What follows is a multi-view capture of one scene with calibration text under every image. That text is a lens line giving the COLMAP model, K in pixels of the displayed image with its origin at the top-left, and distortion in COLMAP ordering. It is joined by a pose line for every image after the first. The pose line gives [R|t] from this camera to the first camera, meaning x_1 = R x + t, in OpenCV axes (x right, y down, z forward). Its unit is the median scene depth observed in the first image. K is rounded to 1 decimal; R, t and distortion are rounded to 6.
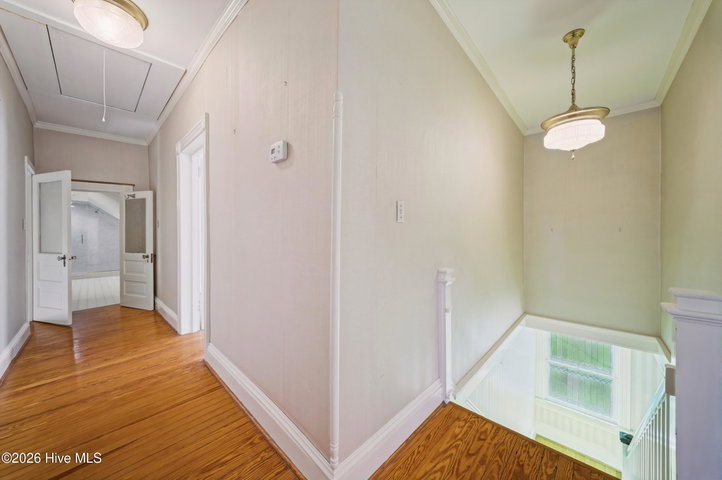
lens RADIAL K [[257.3, 0, 359.6], [0, 257.3, 236.9], [0, 0, 1]] dist [0.012486, -0.005831]
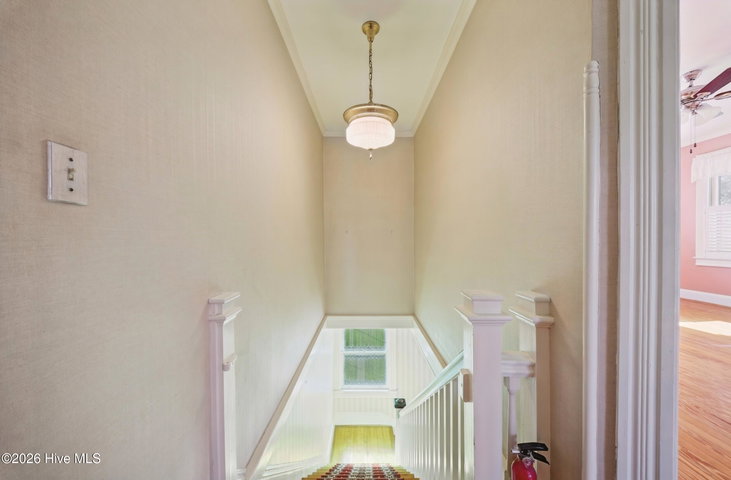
lens RADIAL K [[258.9, 0, 363.4], [0, 258.9, 238.5], [0, 0, 1]] dist [0.016642, -0.008477]
pose [[0.742845, -0.008474, 0.669409, 0.116308], [0.010015, 0.999949, 0.001545, -0.001692], [-0.669388, 0.005557, 0.742892, 0.230543]]
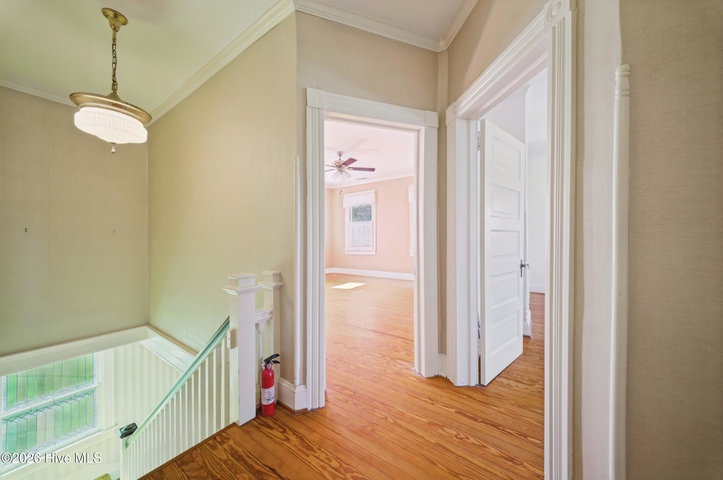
lens RADIAL K [[252.6, 0, 360.5], [0, 252.6, 239.0], [0, 0, 1]] dist [0.010444, -0.005576]
pose [[-0.115801, -0.006168, 0.993253, -0.115548], [0.008634, 0.999937, 0.007217, -0.001729], [-0.993235, 0.009411, -0.115740, 0.196613]]
